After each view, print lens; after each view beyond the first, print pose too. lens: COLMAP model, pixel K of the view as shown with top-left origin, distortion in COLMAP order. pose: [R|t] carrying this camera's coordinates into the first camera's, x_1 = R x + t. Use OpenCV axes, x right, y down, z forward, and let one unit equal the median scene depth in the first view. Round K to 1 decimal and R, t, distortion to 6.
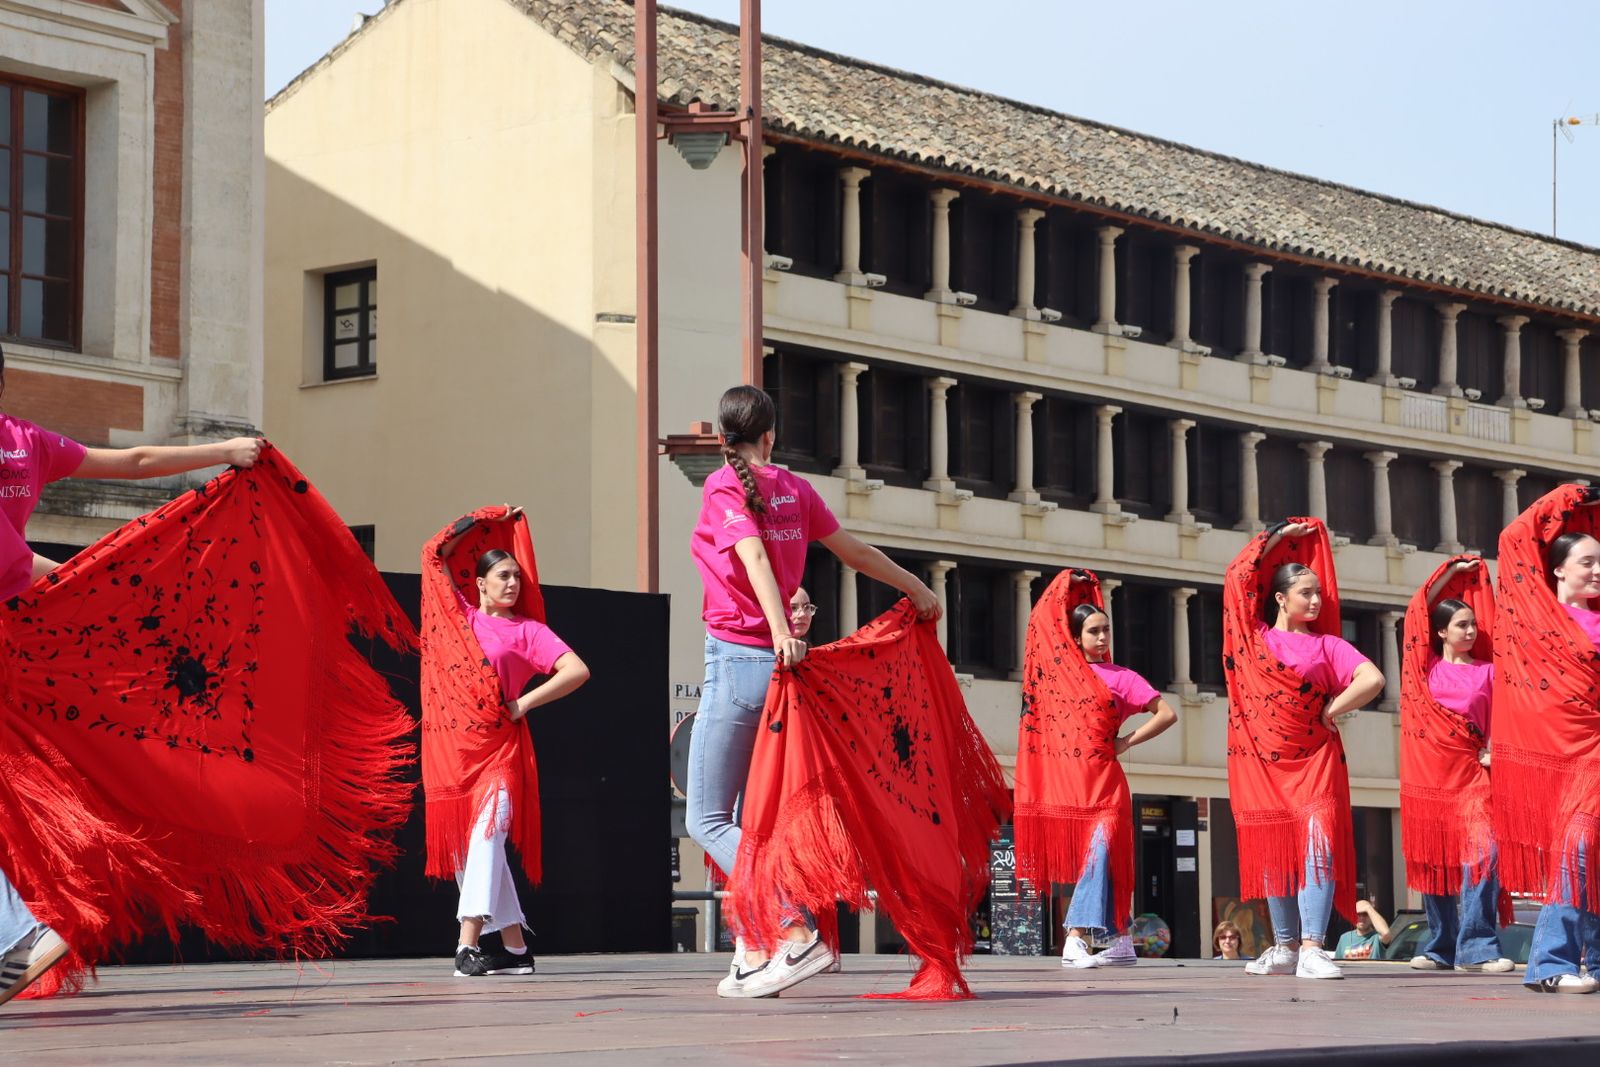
lens RADIAL K [[3625.0, 0, 802.5], [0, 3625.0, 530.9], [0, 0, 1]] dist [0.327355, 1.203683]
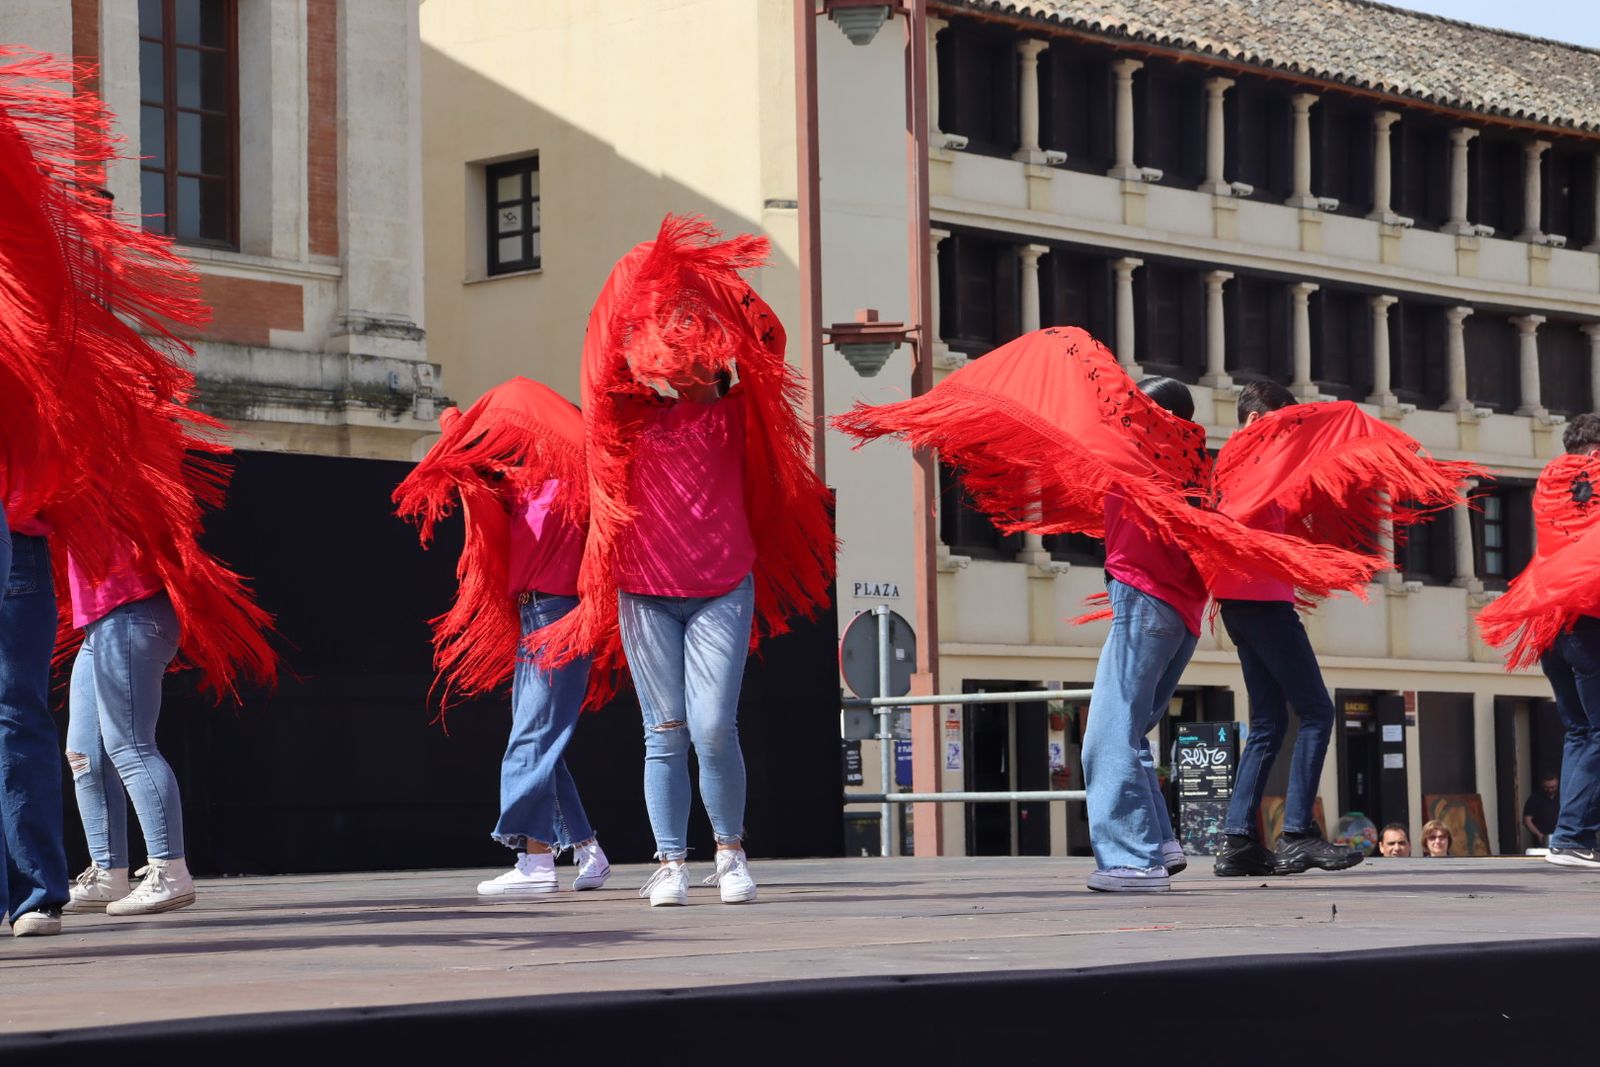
lens RADIAL K [[3752.5, 0, 809.2], [0, 3752.5, 530.3], [0, 0, 1]] dist [0.368893, 1.041225]
pose [[0.998573, -0.018121, -0.050238, 0.003390], [0.019531, 0.999425, 0.027716, 0.000388], [0.049706, -0.028657, 0.998353, 0.000540]]
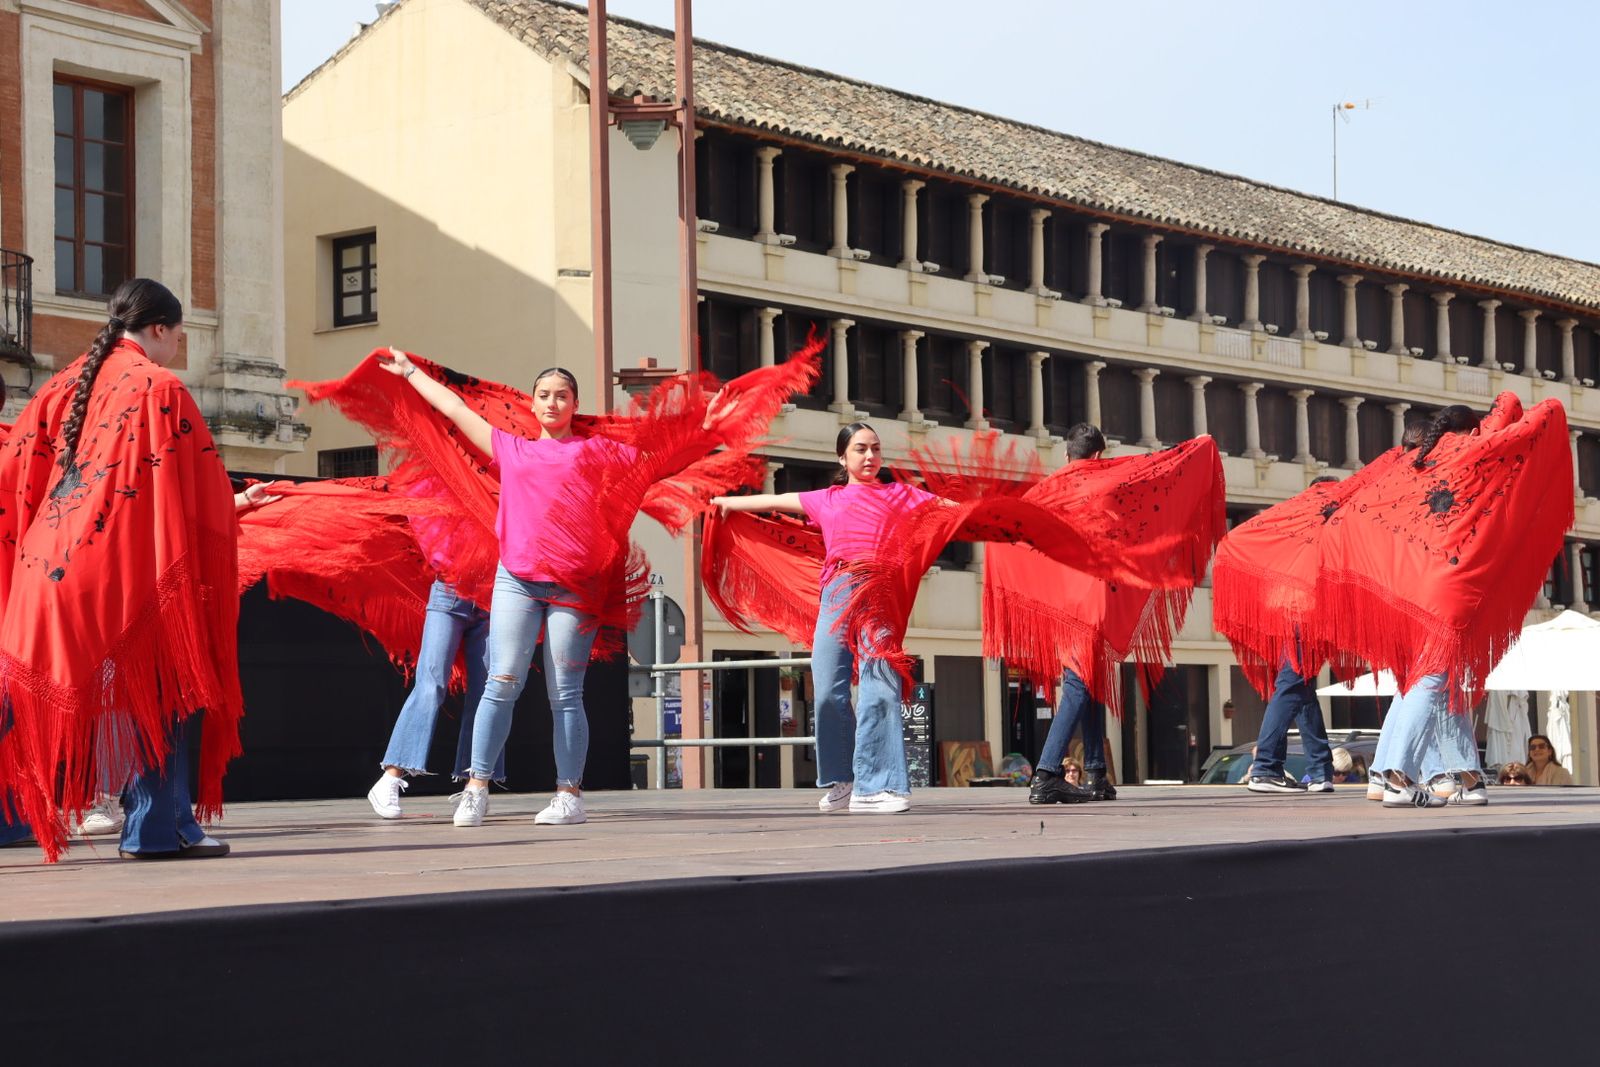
lens RADIAL K [[2977.2, 0, 805.8], [0, 2977.2, 538.4], [0, 0, 1]] dist [0.200153, 0.599885]
pose [[0.999583, -0.012422, 0.026050, -0.000945], [0.011611, 0.999450, 0.031048, 0.000120], [-0.026421, -0.030733, 0.999178, -0.003673]]
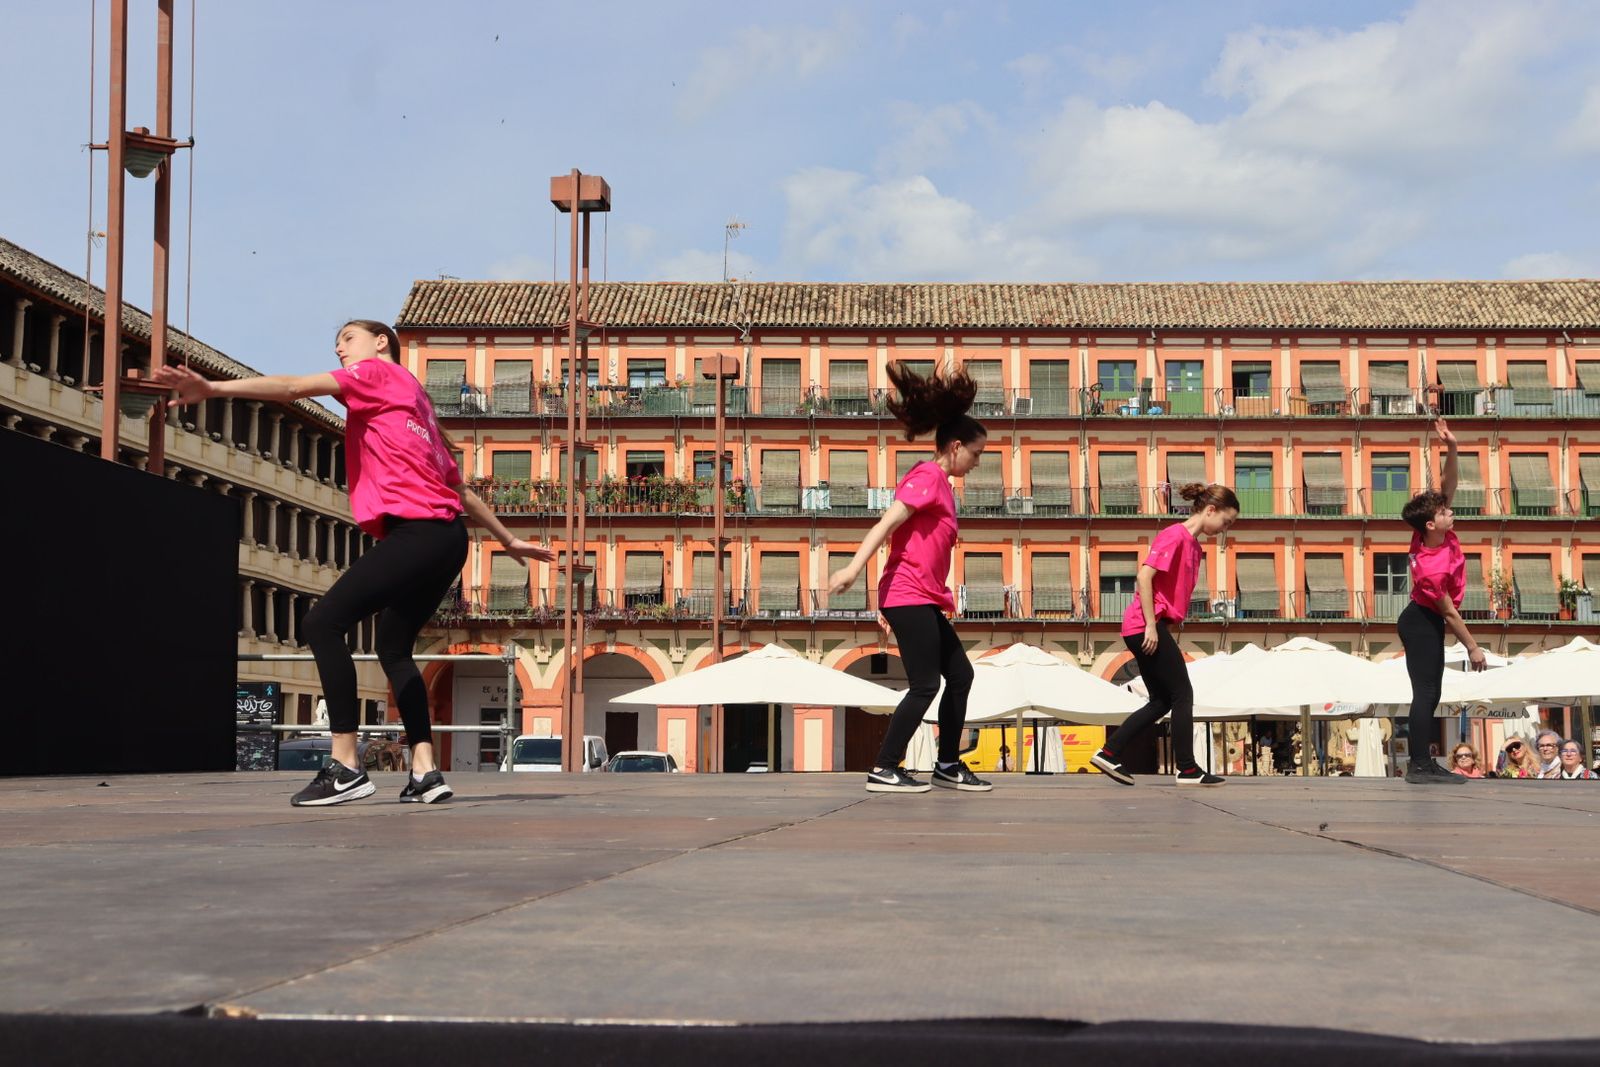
lens RADIAL K [[2230.6, 0, 805.2], [0, 2230.6, 544.0], [0, 0, 1]] dist [0.032744, 0.183736]
pose [[0.789624, 0.060364, 0.610614, -0.189307], [-0.066709, 0.997696, -0.012366, 0.015509], [-0.609954, -0.030969, 0.791832, 0.119292]]
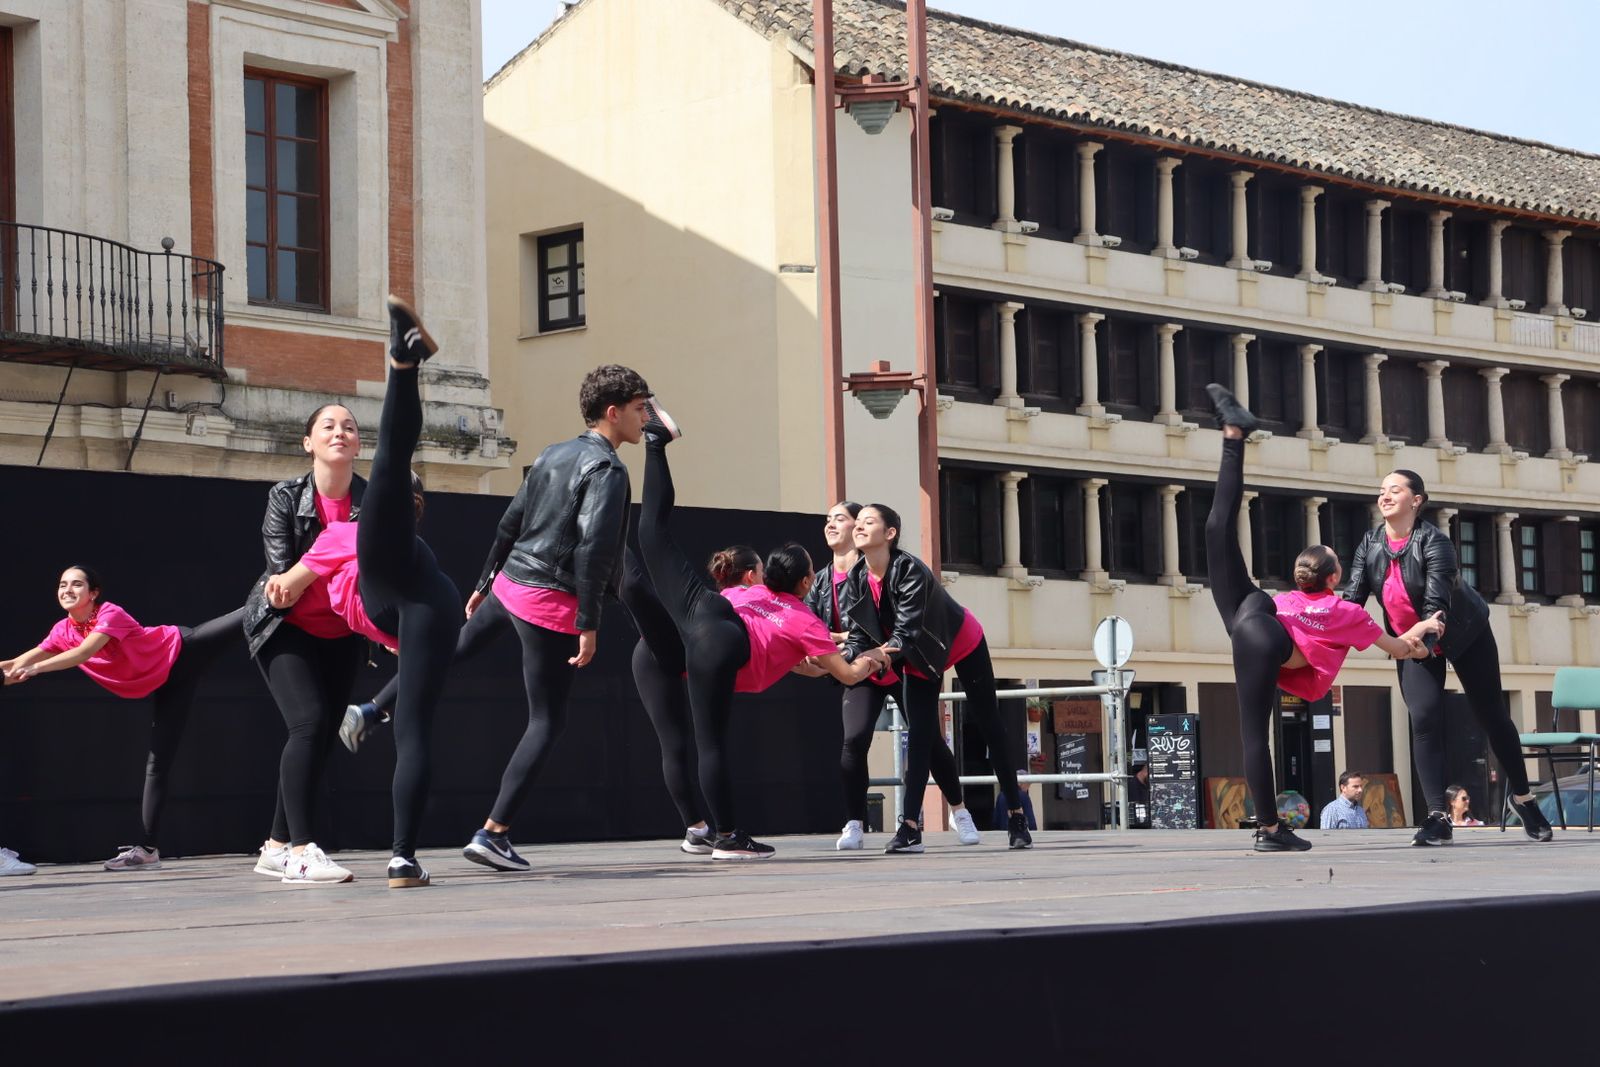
lens RADIAL K [[3270.8, 0, 808.3], [0, 3270.8, 540.1], [0, 0, 1]] dist [0.253063, 0.821489]
pose [[0.998569, -0.024591, -0.047486, -0.001970], [0.025811, 0.999348, 0.025249, -0.000479], [0.046834, -0.026439, 0.998553, -0.006789]]
